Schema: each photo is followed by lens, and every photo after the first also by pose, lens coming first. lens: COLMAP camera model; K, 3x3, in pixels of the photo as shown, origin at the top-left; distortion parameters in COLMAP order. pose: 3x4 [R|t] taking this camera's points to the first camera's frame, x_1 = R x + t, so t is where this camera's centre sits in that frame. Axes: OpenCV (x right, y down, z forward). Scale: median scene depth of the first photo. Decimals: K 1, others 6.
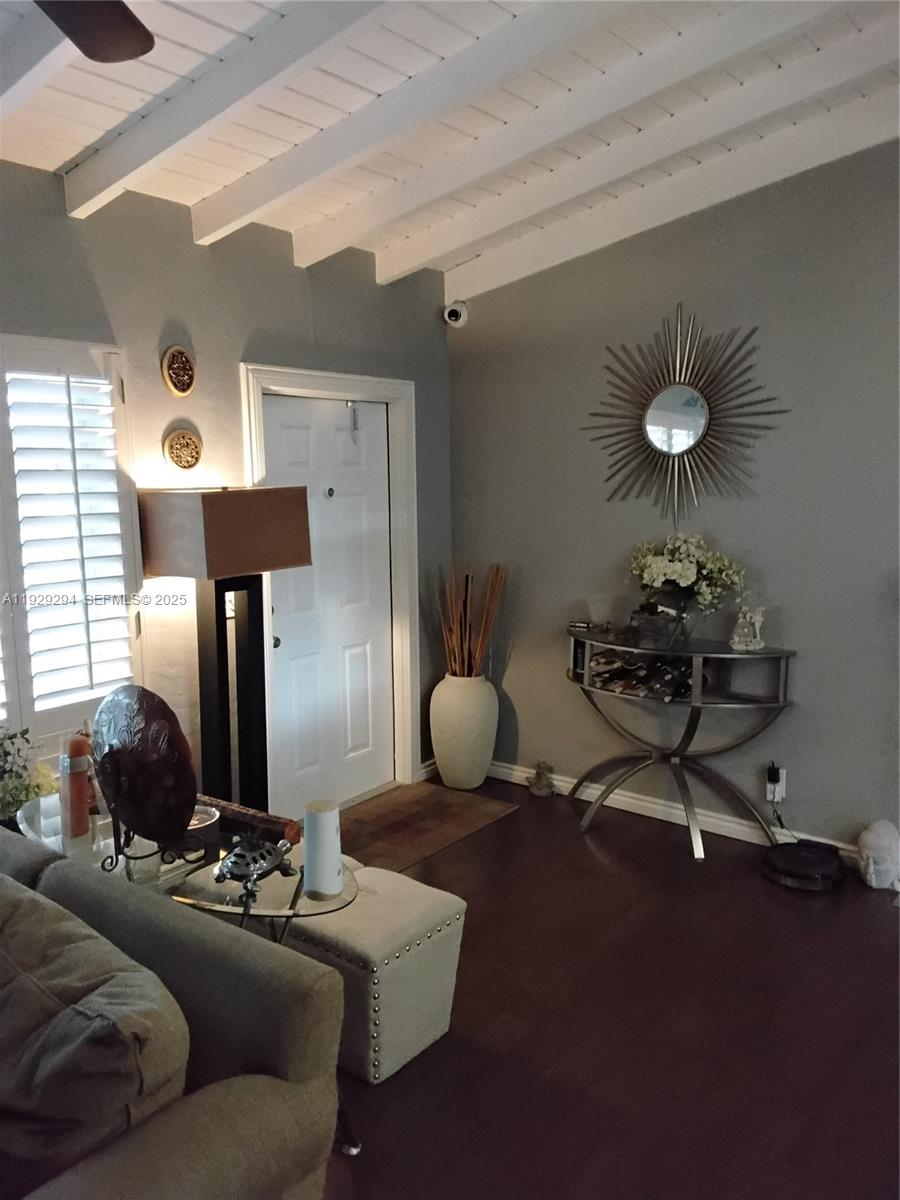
lens RADIAL K [[933.9, 0, 450.0], [0, 933.9, 600.0], [0, 0, 1]] dist [0.052571, -0.005804]
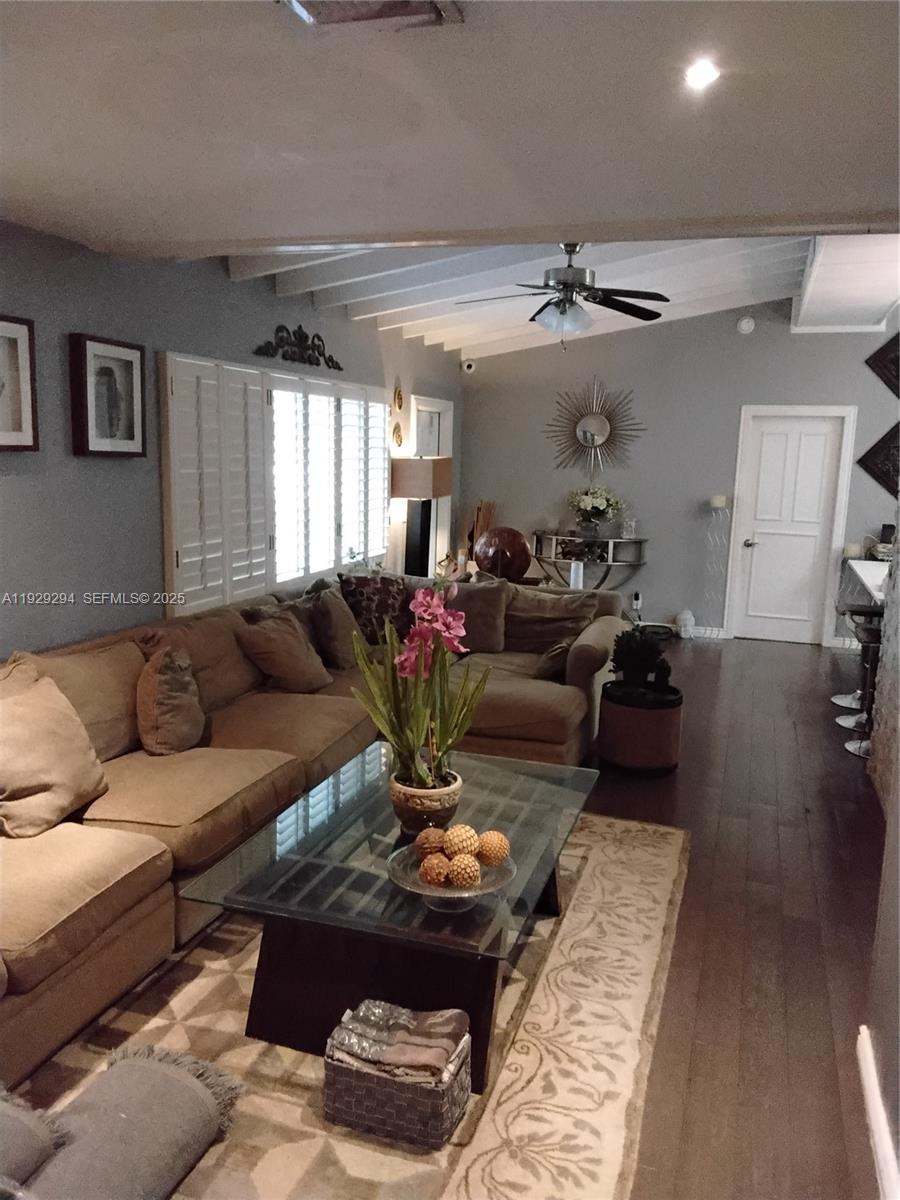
lens RADIAL K [[933.9, 0, 450.0], [0, 933.9, 600.0], [0, 0, 1]] dist [0.052571, -0.005804]
pose [[0.938280, -0.023249, 0.345094, -0.807345], [0.014793, 0.999523, 0.027118, 0.127686], [-0.345559, -0.020339, 0.938176, -0.878216]]
